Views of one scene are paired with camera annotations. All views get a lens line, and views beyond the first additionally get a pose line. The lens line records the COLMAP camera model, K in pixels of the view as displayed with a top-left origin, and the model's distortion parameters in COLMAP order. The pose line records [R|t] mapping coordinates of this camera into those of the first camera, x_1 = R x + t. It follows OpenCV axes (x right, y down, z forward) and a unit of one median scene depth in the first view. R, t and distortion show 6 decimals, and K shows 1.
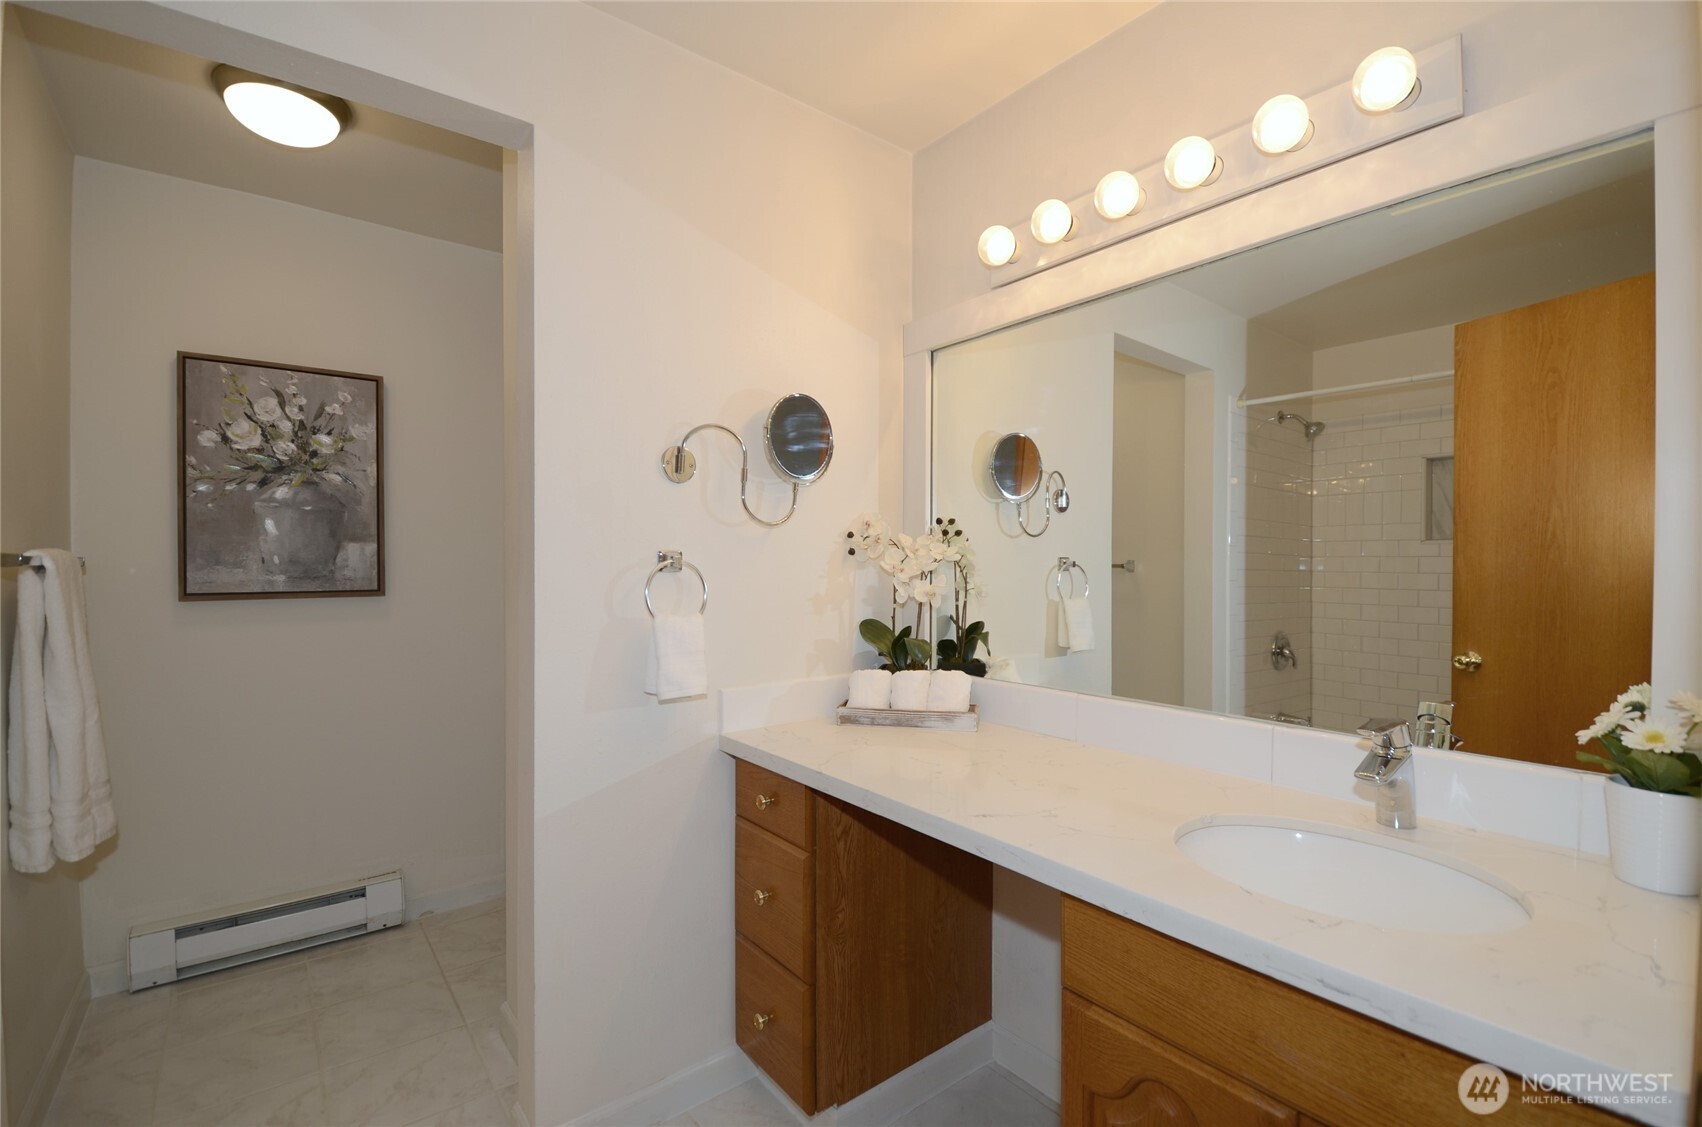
lens RADIAL K [[755.1, 0, 856.5], [0, 755.1, 562.9], [0, 0, 1]] dist [-0.024335, -0.000546]
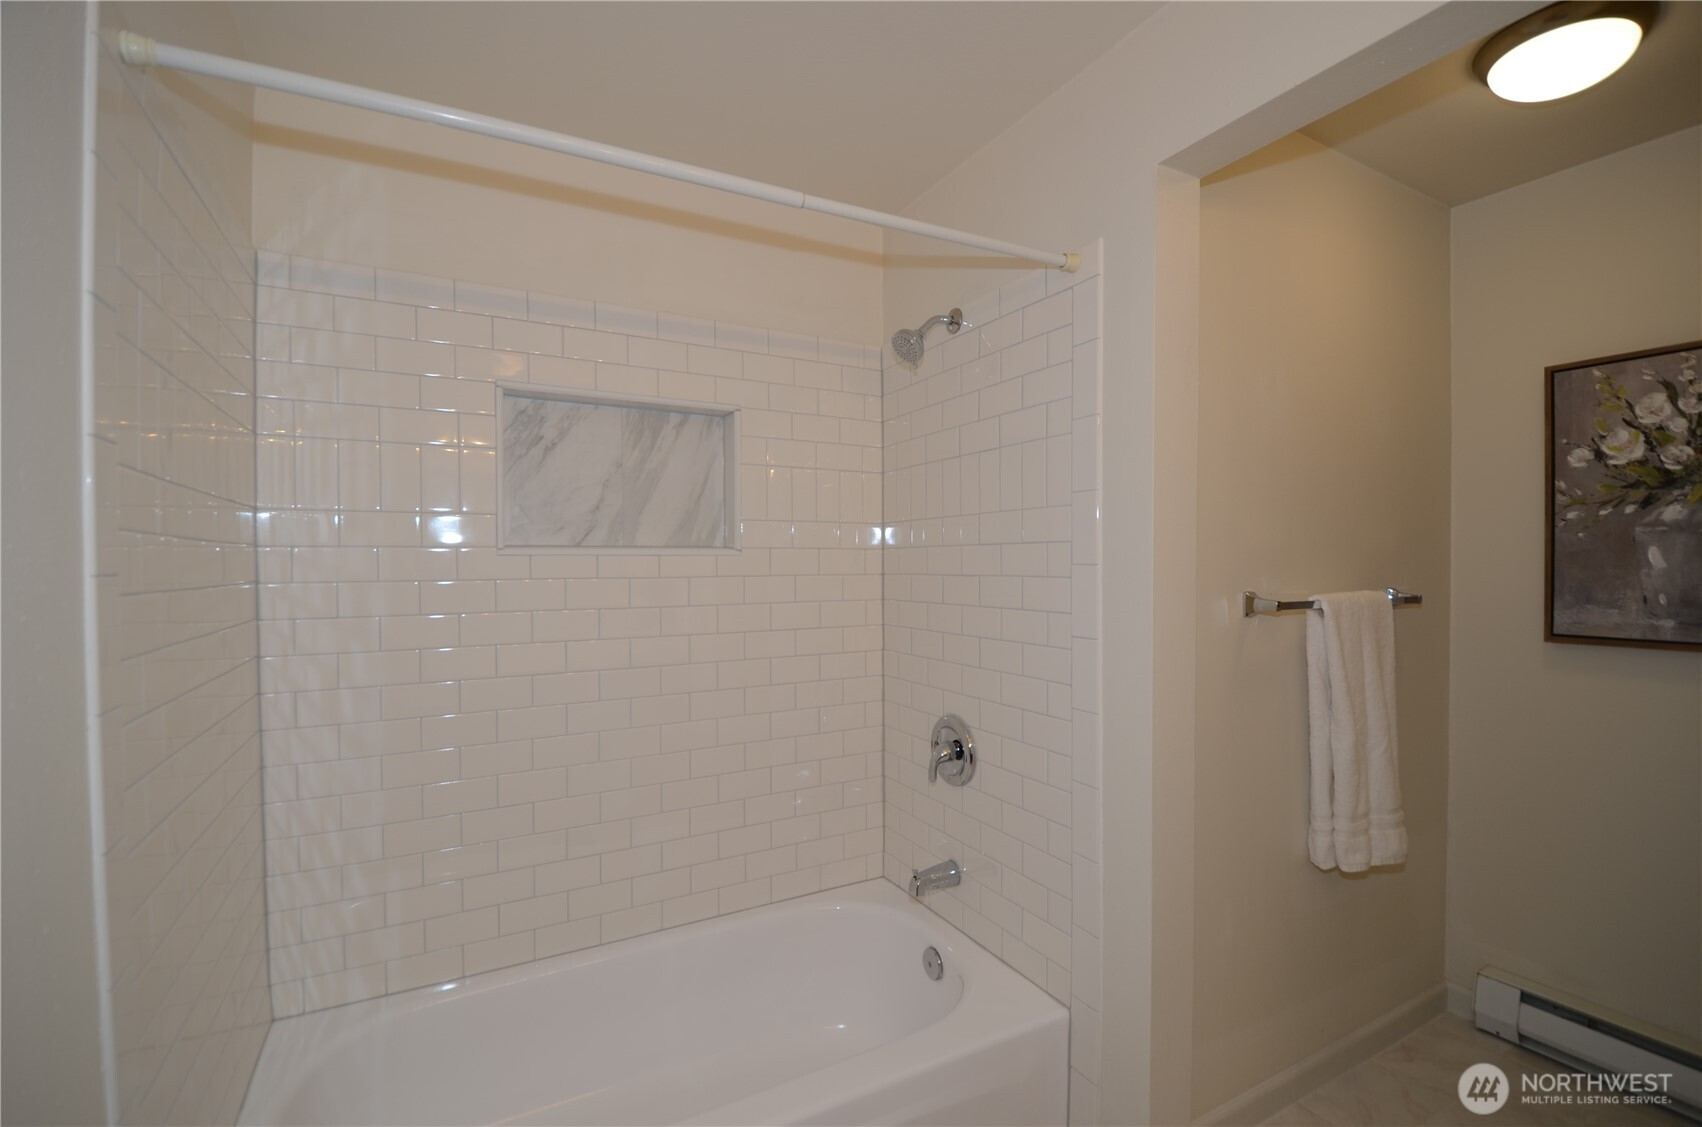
lens RADIAL K [[755.1, 0, 856.5], [0, 755.1, 572.8], [0, 0, 1]] dist [-0.024335, -0.000546]
pose [[-0.160800, 0.013178, -0.986899, 0.116647], [0.002078, 0.999913, 0.013013, -0.044796], [0.986985, 0.000042, -0.160813, 0.292663]]
